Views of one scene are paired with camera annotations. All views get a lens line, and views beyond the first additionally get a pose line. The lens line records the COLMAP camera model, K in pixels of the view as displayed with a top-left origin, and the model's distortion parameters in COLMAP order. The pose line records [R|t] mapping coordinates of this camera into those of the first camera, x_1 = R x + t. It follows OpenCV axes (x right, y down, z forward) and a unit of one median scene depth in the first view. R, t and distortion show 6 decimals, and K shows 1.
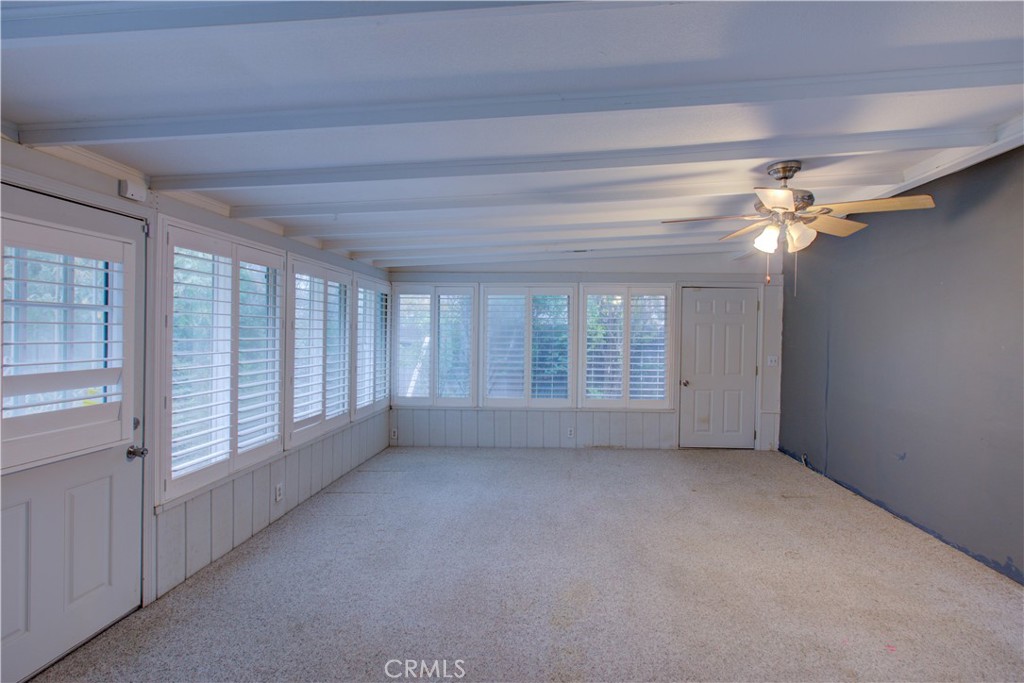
lens RADIAL K [[485.1, 0, 525.5], [0, 485.1, 333.3], [0, 0, 1]] dist [-0.001303, -0.000177]
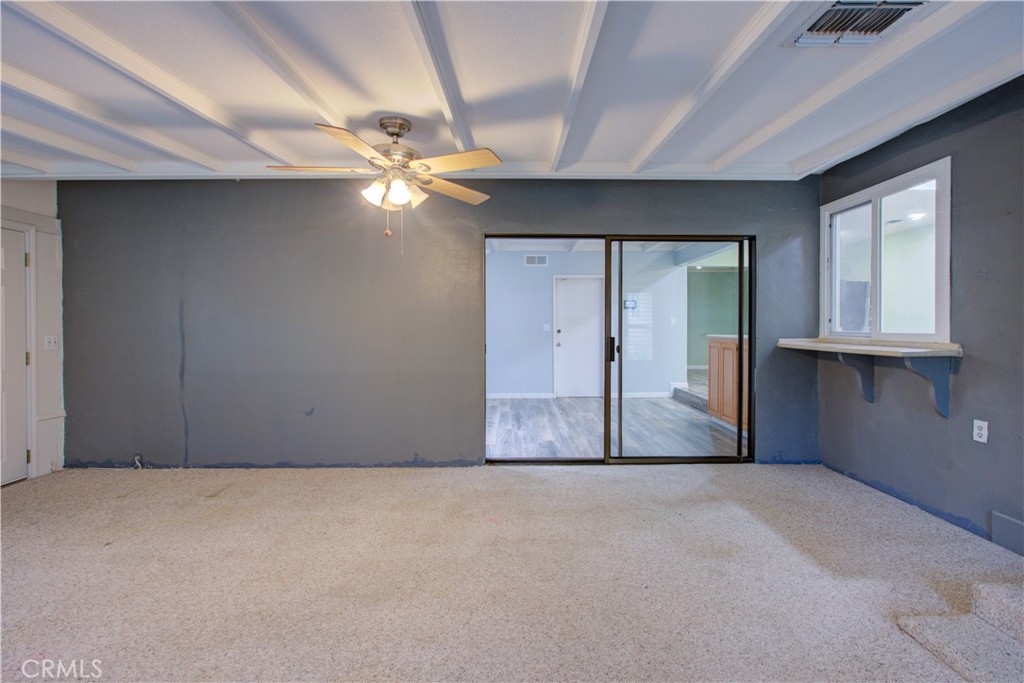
lens RADIAL K [[485.1, 0, 525.5], [0, 485.1, 333.3], [0, 0, 1]] dist [-0.001303, -0.000177]
pose [[-0.083980, -0.027002, 0.996102, -0.236210], [0.007059, 0.999592, 0.027692, 0.030296], [-0.996442, 0.009357, -0.083755, 0.389848]]
